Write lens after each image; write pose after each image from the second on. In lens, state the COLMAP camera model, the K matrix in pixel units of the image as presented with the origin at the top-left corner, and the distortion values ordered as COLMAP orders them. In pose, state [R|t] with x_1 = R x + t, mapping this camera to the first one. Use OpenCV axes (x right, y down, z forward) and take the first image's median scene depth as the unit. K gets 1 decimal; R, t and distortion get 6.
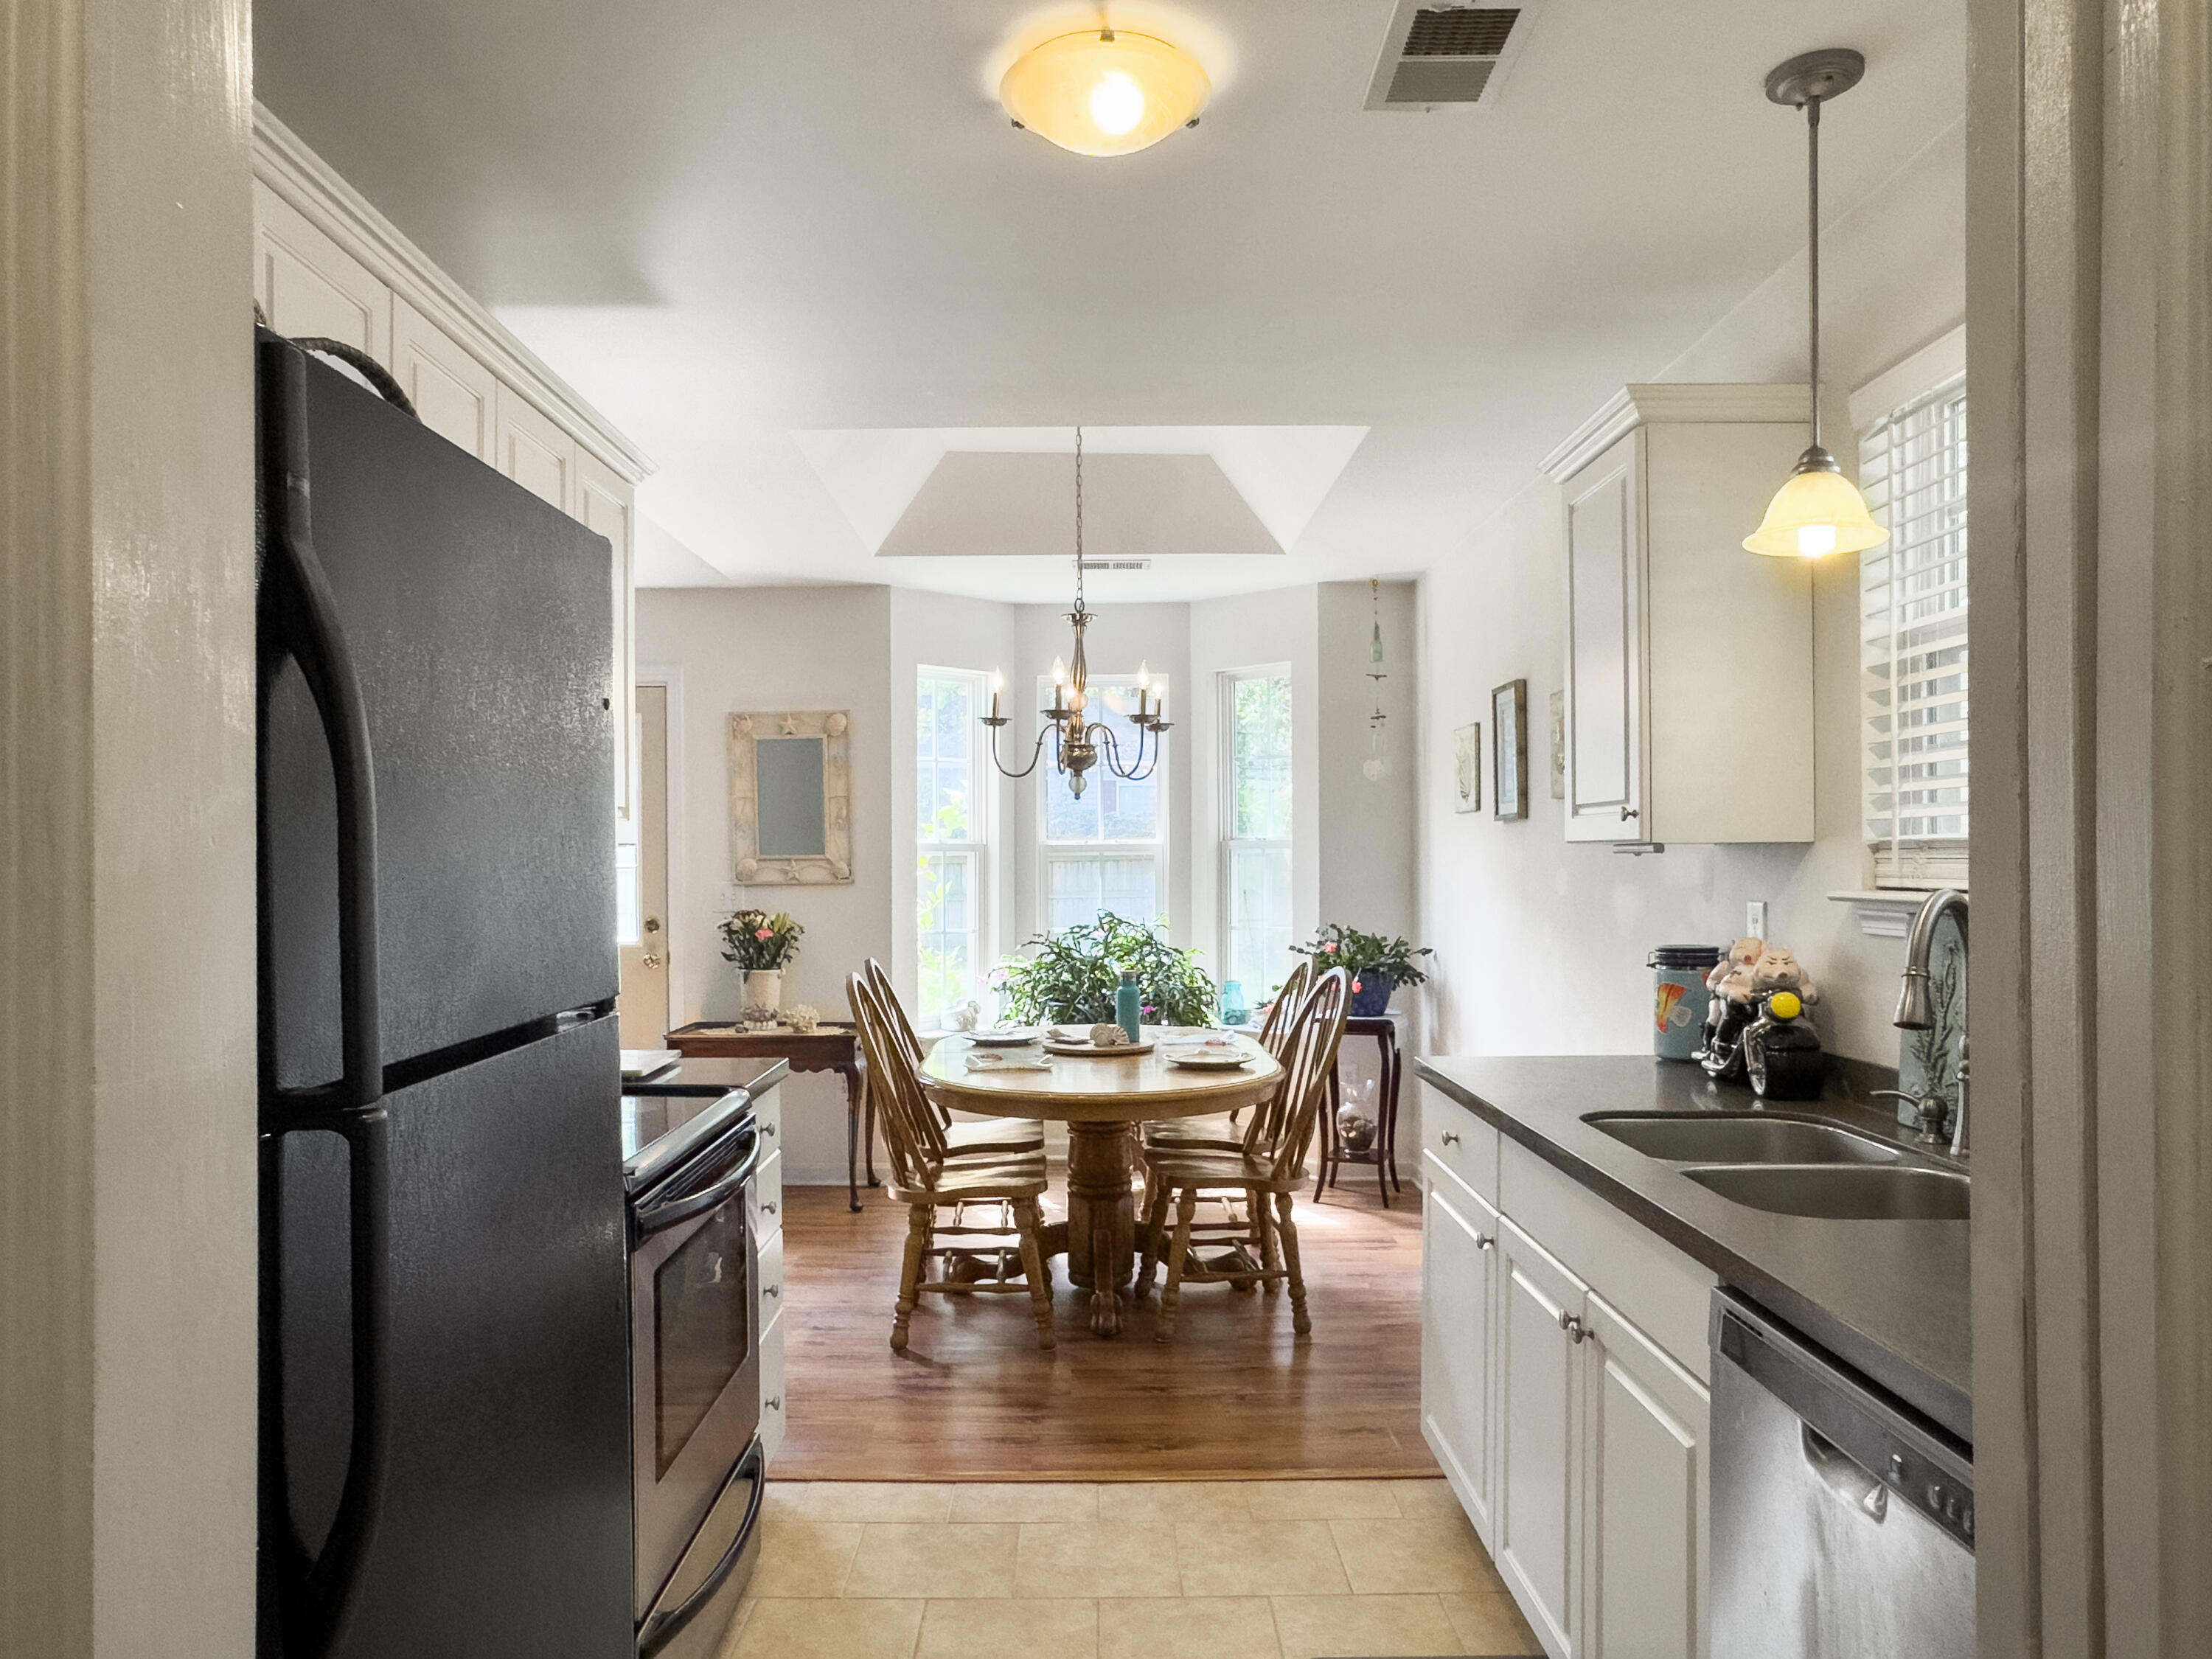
lens RADIAL K [[1549.2, 0, 1108.7], [0, 1549.2, 848.0], [0, 0, 1]] dist [-0.095533, 0.153760]
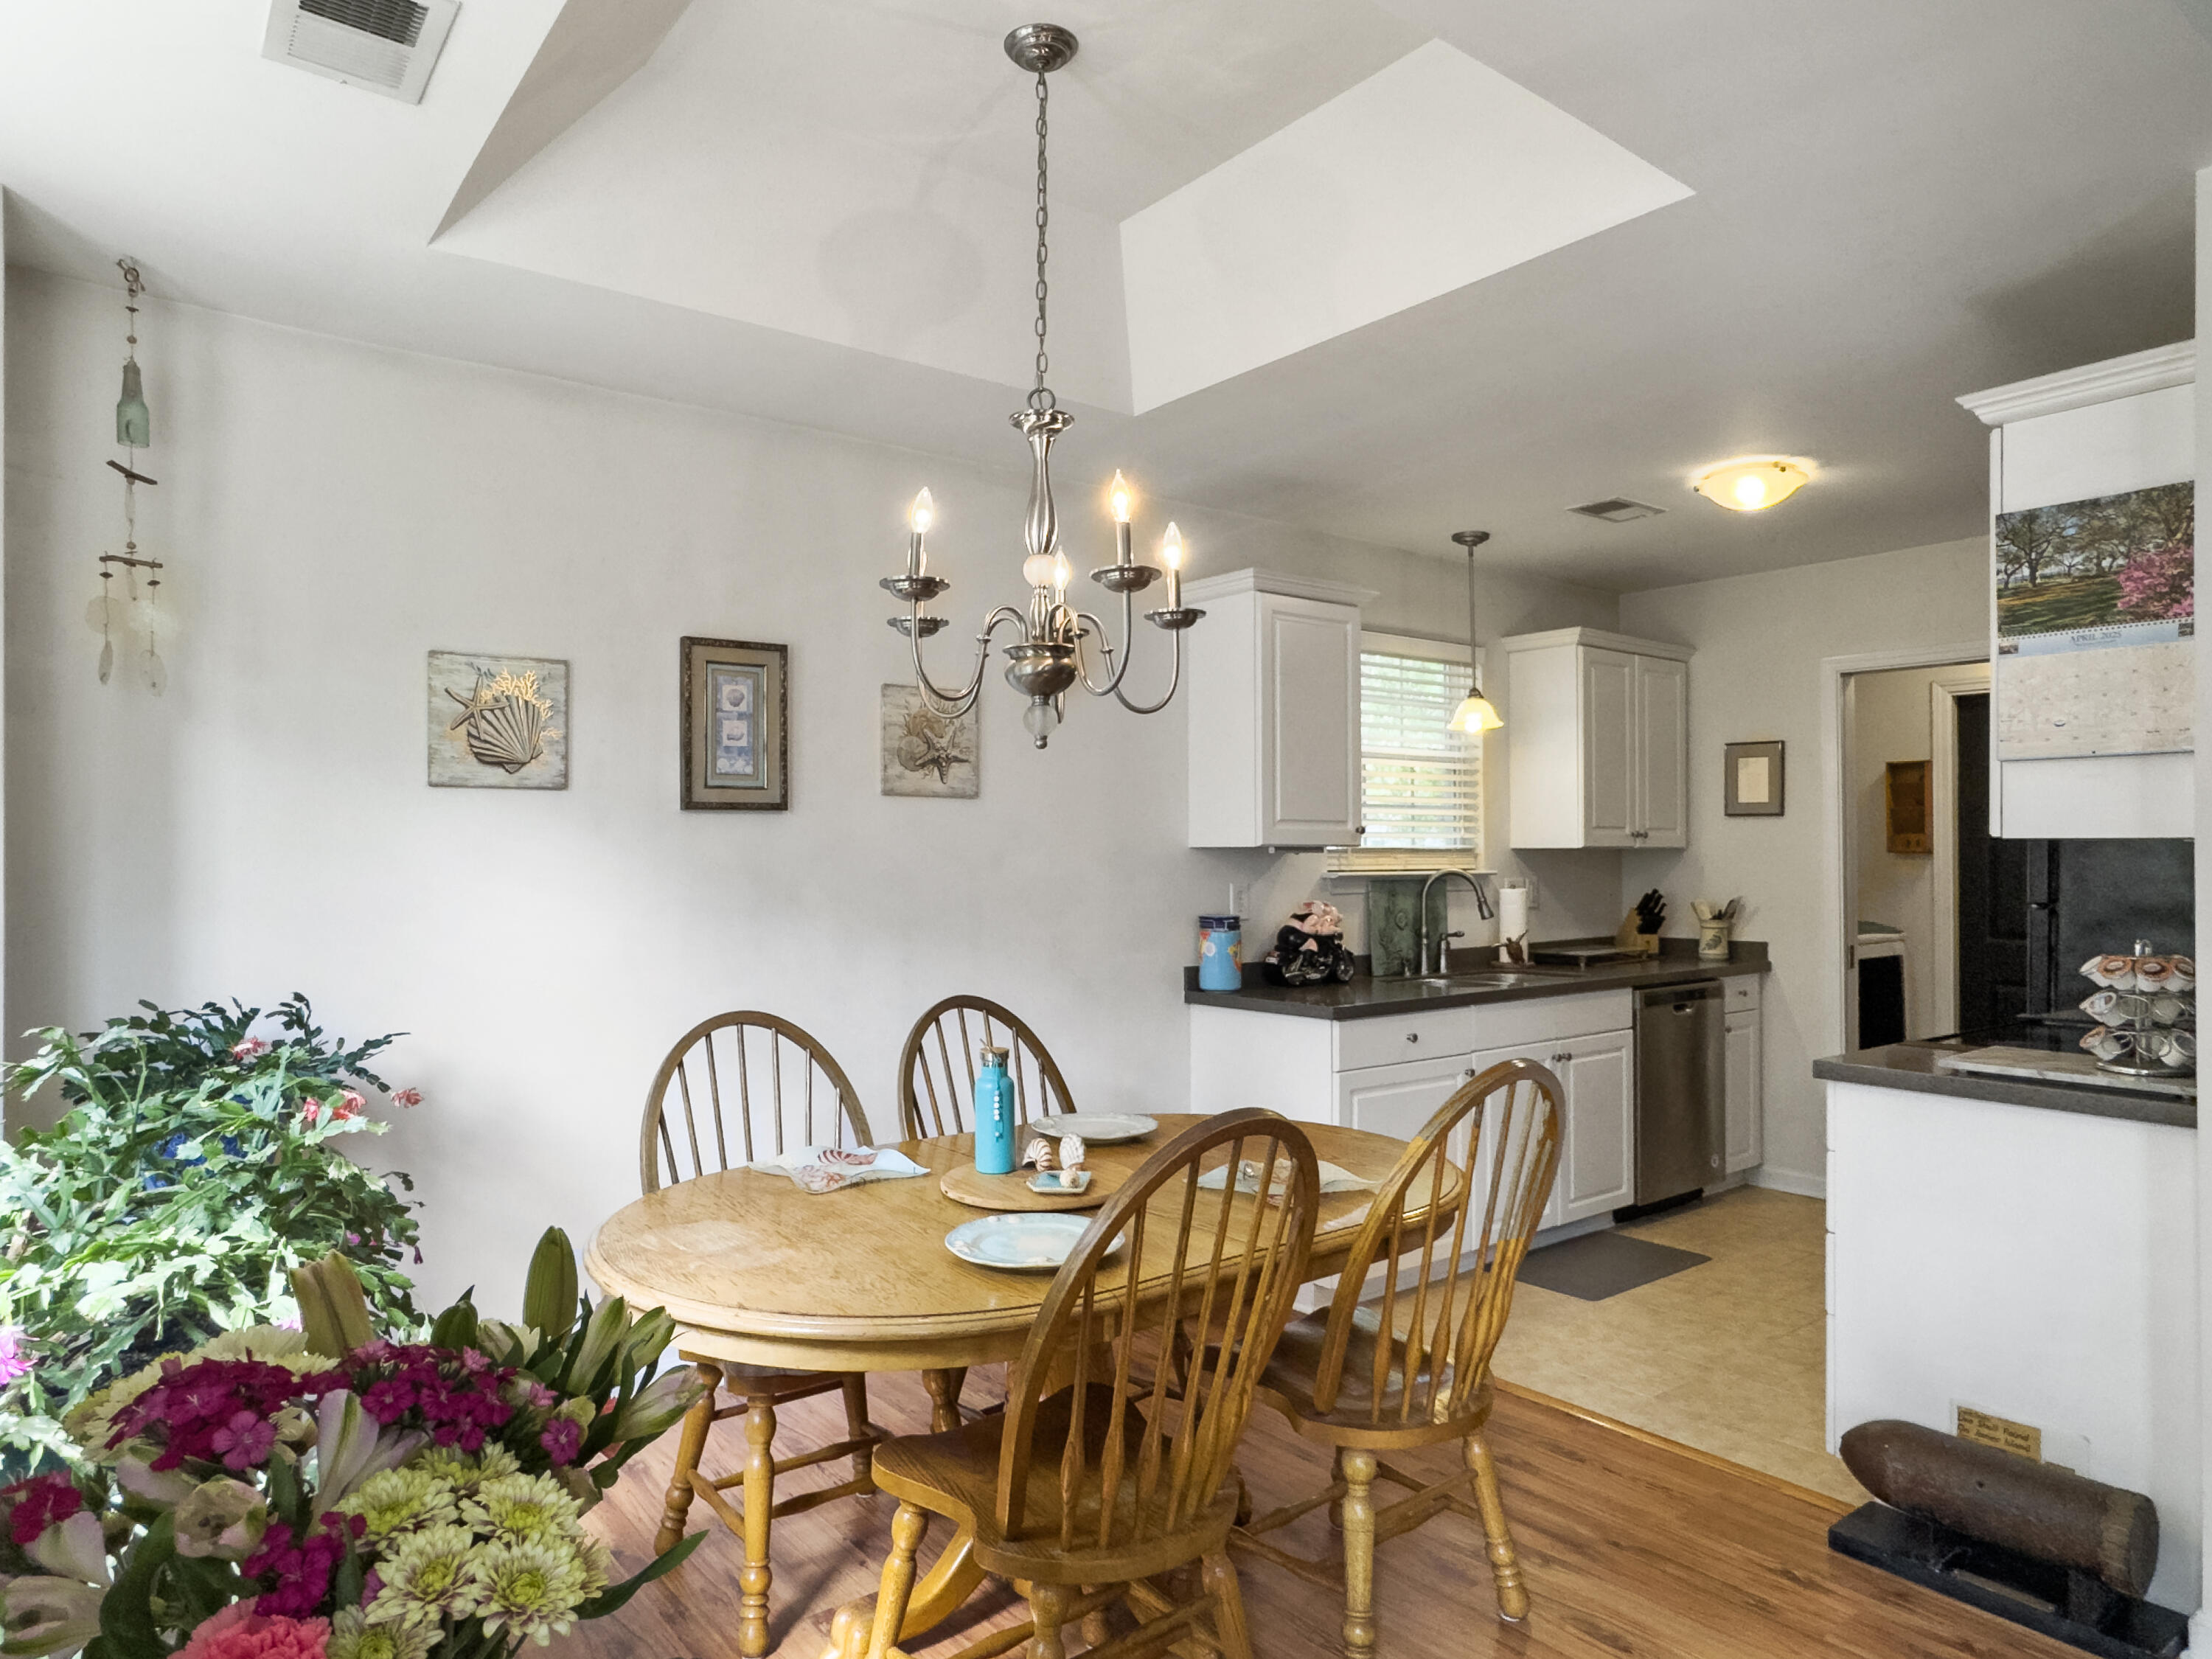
lens RADIAL K [[1372.5, 0, 1102.1], [0, 1372.5, 845.2], [0, 0, 1]] dist [-0.084359, 0.091866]
pose [[-0.601100, 0.011161, 0.799096, -0.454526], [-0.001055, 0.999891, -0.014759, 0.011281], [-0.799173, -0.009715, -0.601023, 1.375820]]
